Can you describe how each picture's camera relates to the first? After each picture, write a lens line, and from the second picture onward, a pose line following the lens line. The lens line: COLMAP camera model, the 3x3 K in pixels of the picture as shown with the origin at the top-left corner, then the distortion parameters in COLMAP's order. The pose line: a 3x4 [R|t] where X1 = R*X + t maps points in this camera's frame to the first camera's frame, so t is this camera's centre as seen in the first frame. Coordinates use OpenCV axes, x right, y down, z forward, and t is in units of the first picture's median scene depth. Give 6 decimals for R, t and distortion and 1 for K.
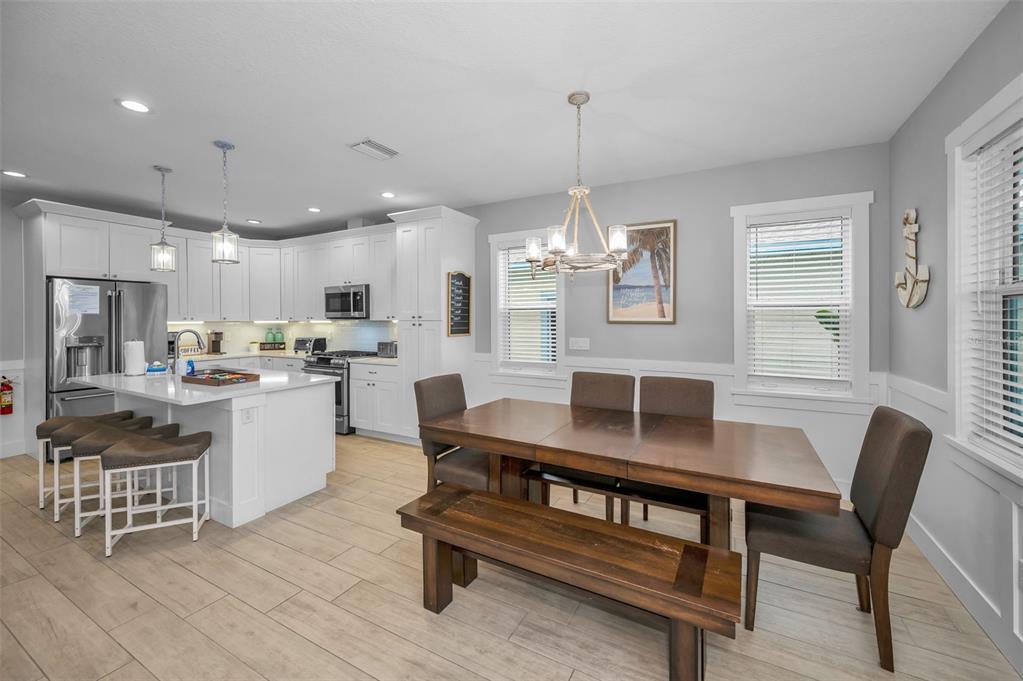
lens RADIAL K [[411.4, 0, 504.5], [0, 411.4, 320.0], [0, 0, 1]] dist [0.000186, -0.000194]
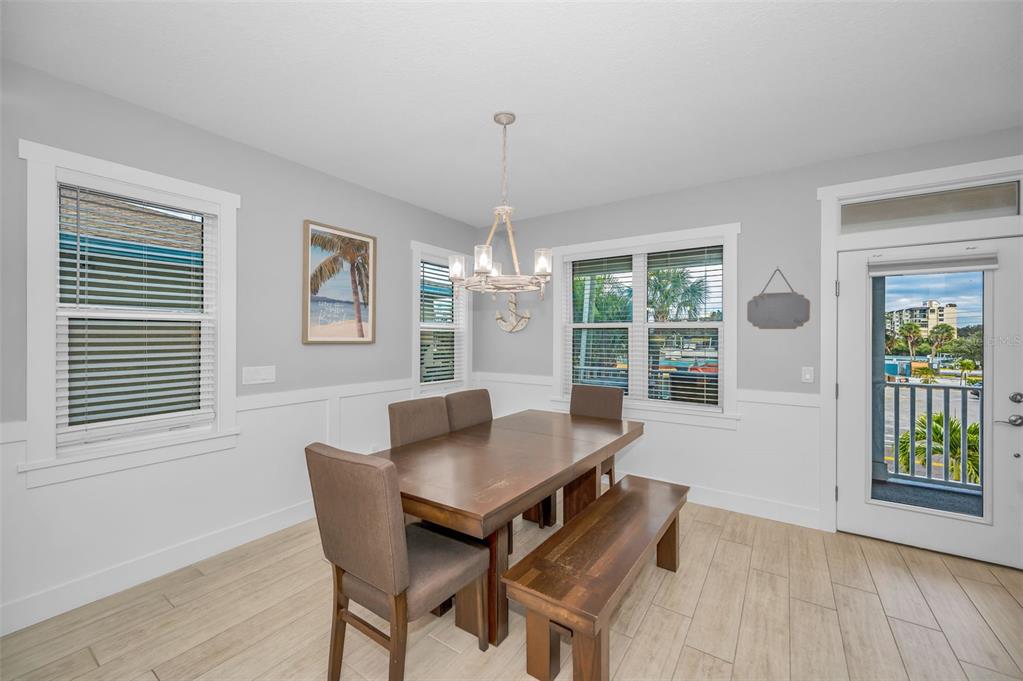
lens RADIAL K [[411.4, 0, 515.2], [0, 411.4, 335.8], [0, 0, 1]] dist [0.000186, -0.000194]
pose [[0.080348, 0.003365, 0.996761, -0.514171], [-0.005530, 0.999980, -0.002930, -0.007885], [-0.996752, -0.005276, 0.080365, 0.569332]]
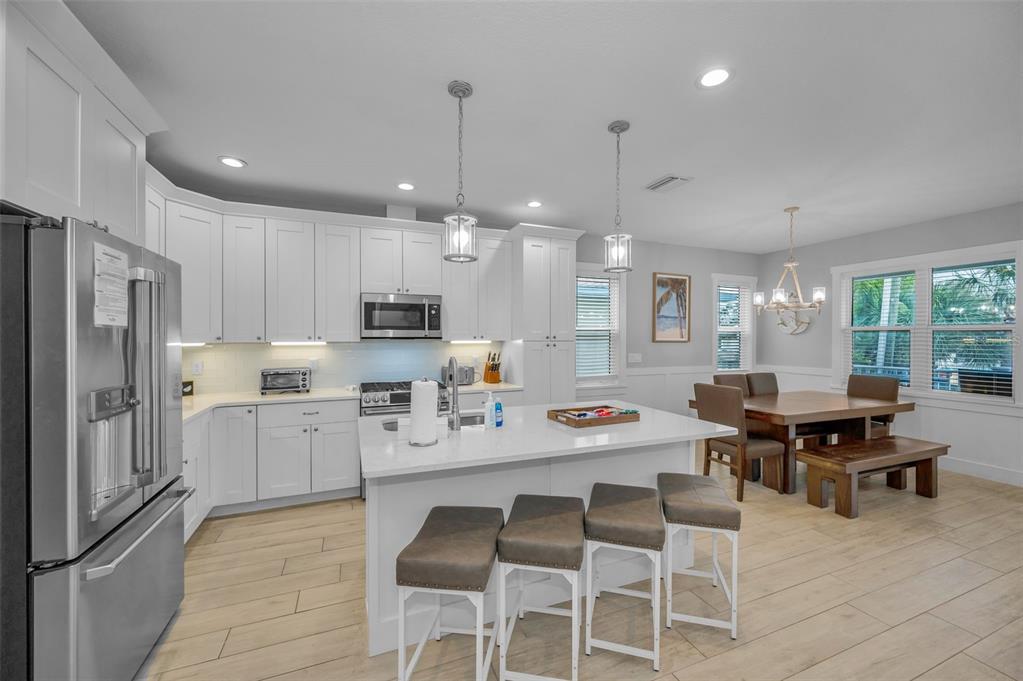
lens RADIAL K [[411.4, 0, 512.1], [0, 411.4, 339.2], [0, 0, 1]] dist [0.000186, -0.000194]
pose [[0.621051, -0.004295, 0.783759, -1.190356], [-0.001463, 0.999977, 0.006639, -0.010740], [-0.783769, -0.005269, 0.621030, 0.539805]]
